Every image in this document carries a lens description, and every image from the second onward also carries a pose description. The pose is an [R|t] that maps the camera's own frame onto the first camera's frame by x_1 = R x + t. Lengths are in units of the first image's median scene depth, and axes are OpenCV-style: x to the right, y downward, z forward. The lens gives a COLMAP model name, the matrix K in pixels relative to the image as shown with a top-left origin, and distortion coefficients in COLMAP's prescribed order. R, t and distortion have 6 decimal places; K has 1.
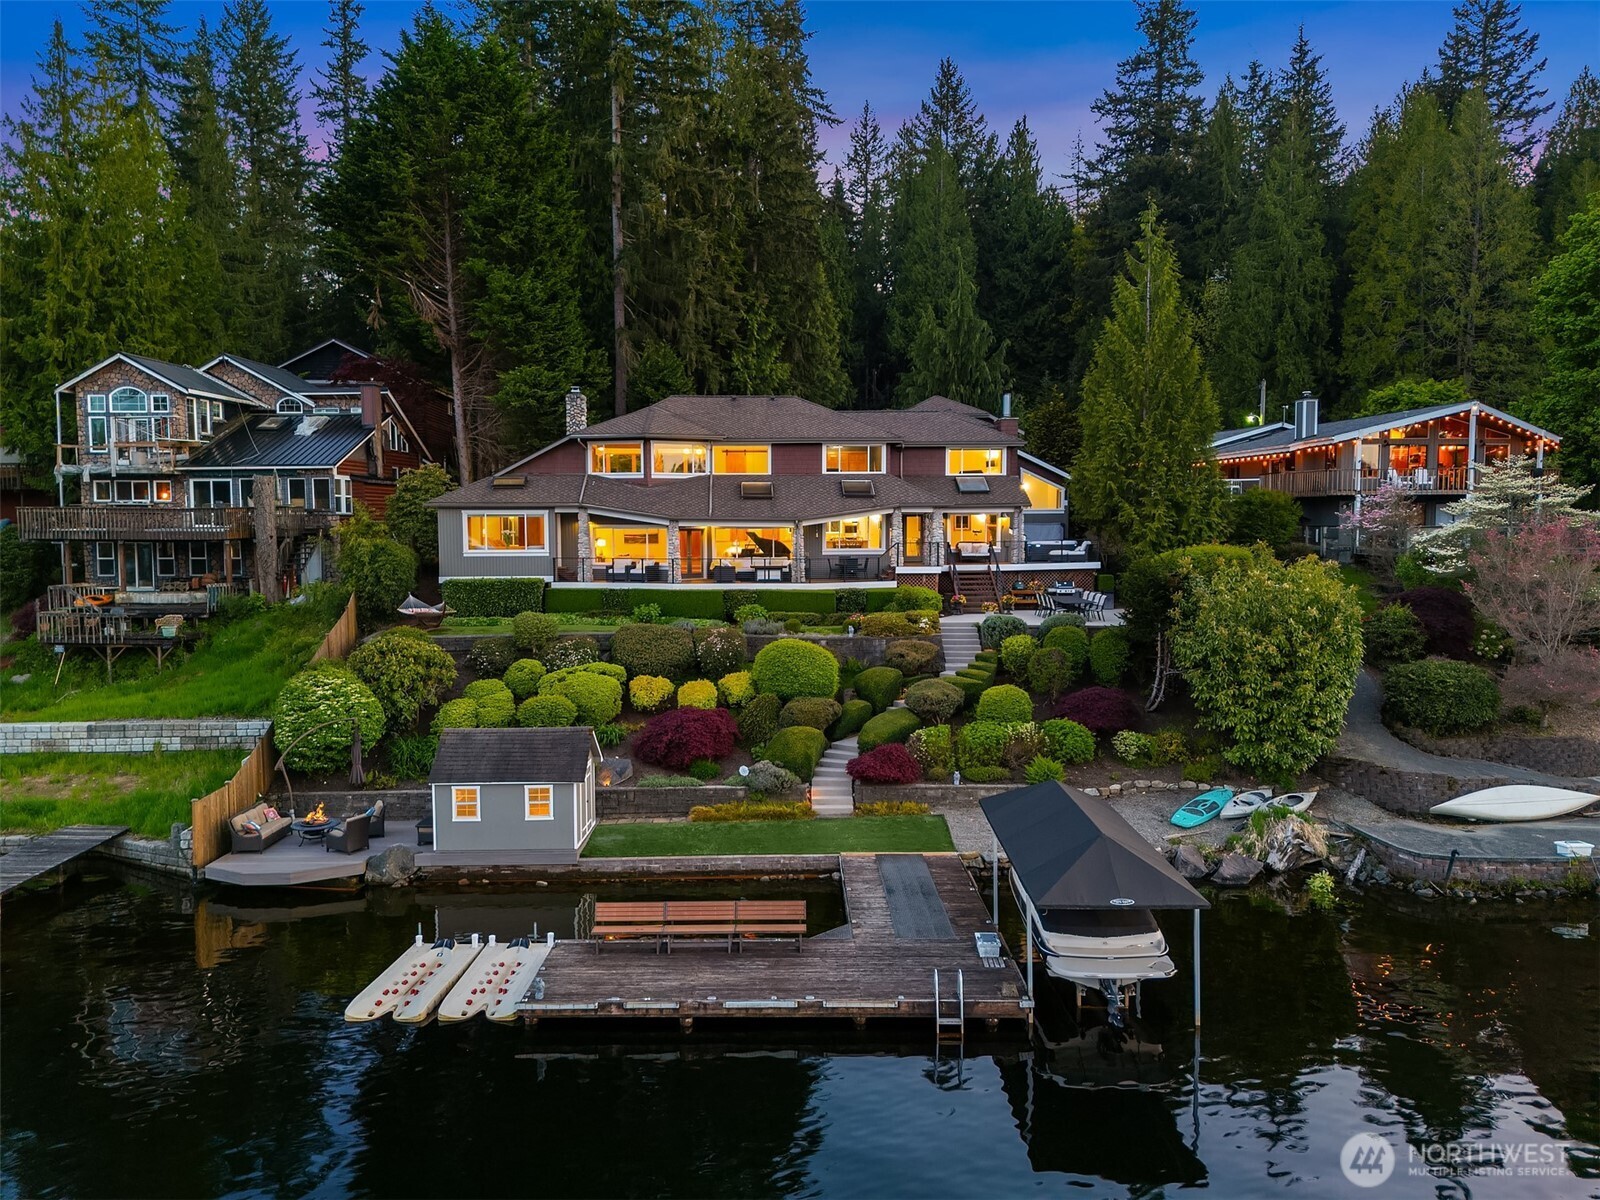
lens RADIAL K [[1186.7, 0, 800.0], [0, 1186.7, 600.0], [0, 0, 1]] dist [0.041930, -0.004091]
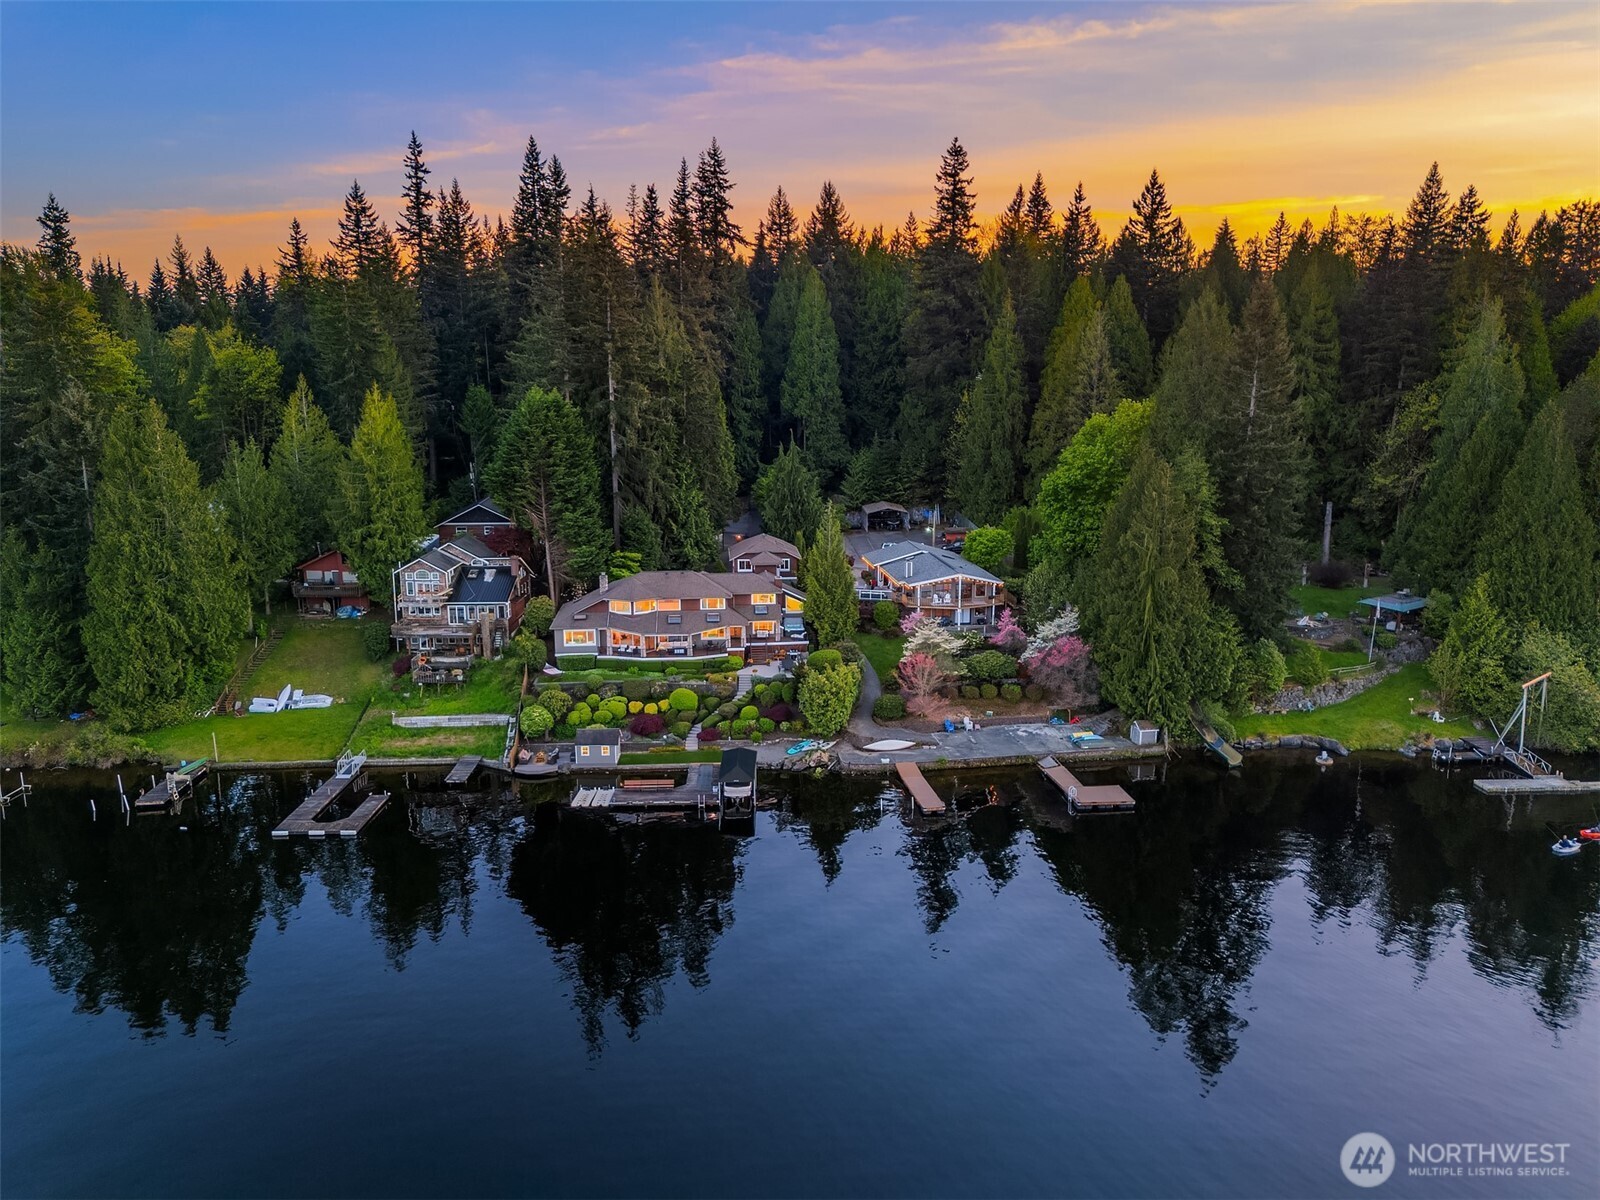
lens RADIAL K [[1186.7, 0, 800.0], [0, 1186.7, 600.0], [0, 0, 1]] dist [0.041930, -0.004091]
pose [[0.999852, -0.006420, 0.015939, 0.261346], [0.004159, 0.990420, 0.138023, -0.645504], [-0.016673, -0.137936, 0.990301, -2.086368]]
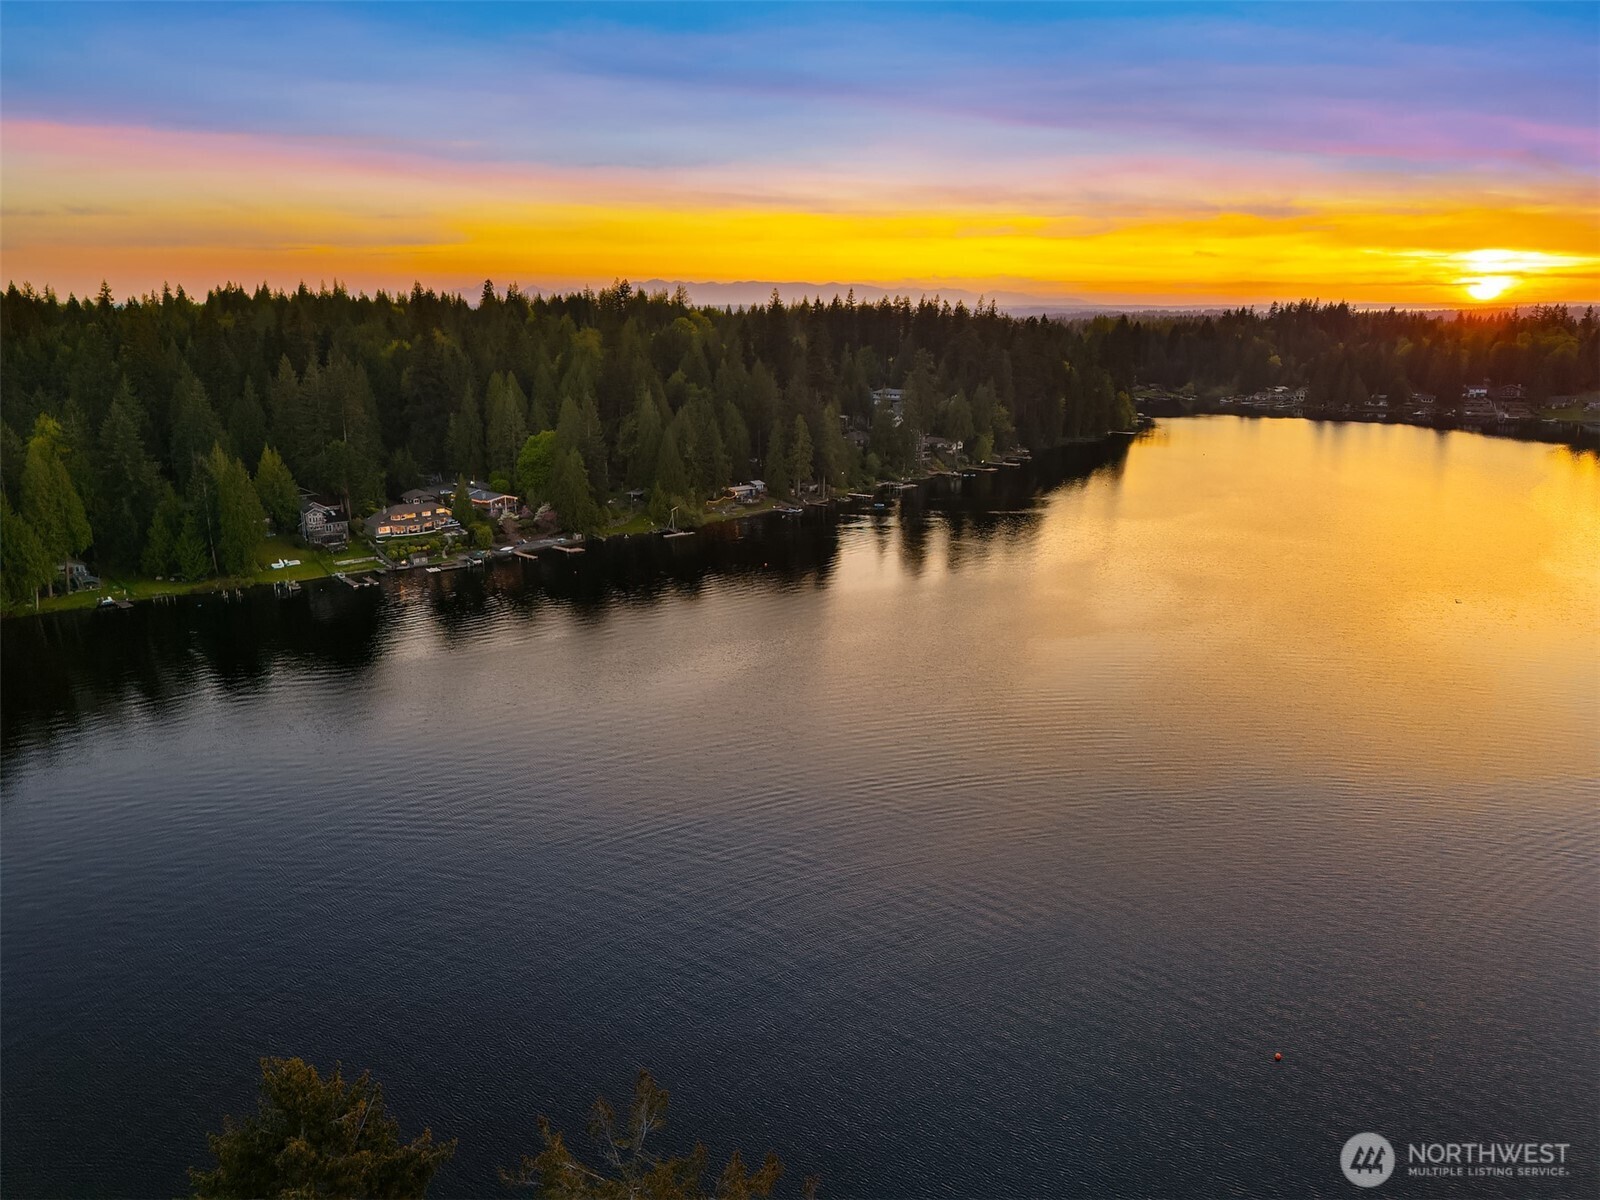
lens RADIAL K [[1186.7, 0, 800.0], [0, 1186.7, 600.0], [0, 0, 1]] dist [0.041930, -0.004091]
pose [[0.784077, -0.149610, 0.602362, -3.578078], [0.038379, 0.980343, 0.193533, -1.250435], [-0.619476, -0.128627, 0.774406, -8.326219]]
